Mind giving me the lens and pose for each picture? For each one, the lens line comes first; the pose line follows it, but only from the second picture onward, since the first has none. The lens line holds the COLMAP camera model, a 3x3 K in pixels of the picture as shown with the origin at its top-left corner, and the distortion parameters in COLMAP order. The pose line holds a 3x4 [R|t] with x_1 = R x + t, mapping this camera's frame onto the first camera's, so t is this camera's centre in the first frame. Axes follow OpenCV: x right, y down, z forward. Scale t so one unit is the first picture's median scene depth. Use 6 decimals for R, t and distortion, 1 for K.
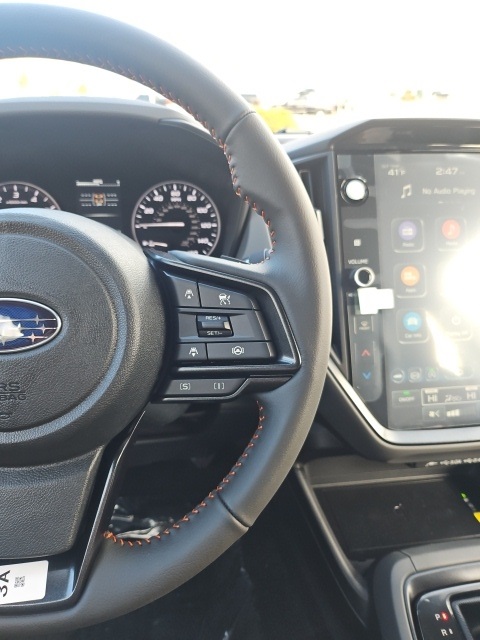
lens RADIAL K [[459.0, 0, 221.9], [0, 459.0, 319.6], [0, 0, 1]] dist [0.060299, -0.056451]
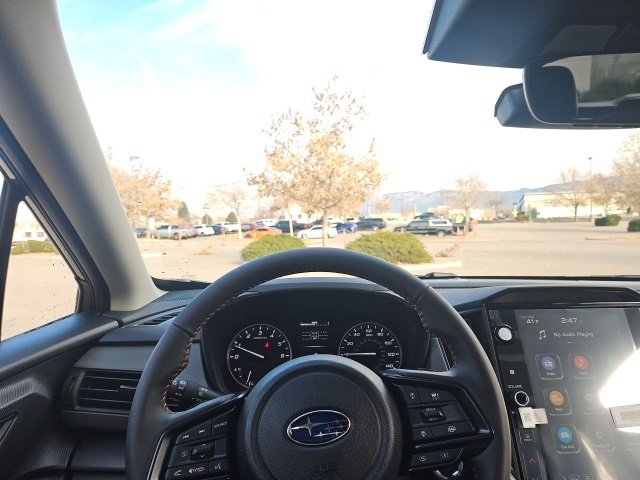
lens RADIAL K [[446.9, 0, 318.2], [0, 446.9, 241.7], [0, 0, 1]] dist [0.059725, -0.080014]
pose [[0.996110, -0.012711, -0.087192, -0.151158], [-0.023347, 0.916101, -0.400268, 0.028580], [0.084965, 0.400747, 0.912241, -0.408464]]
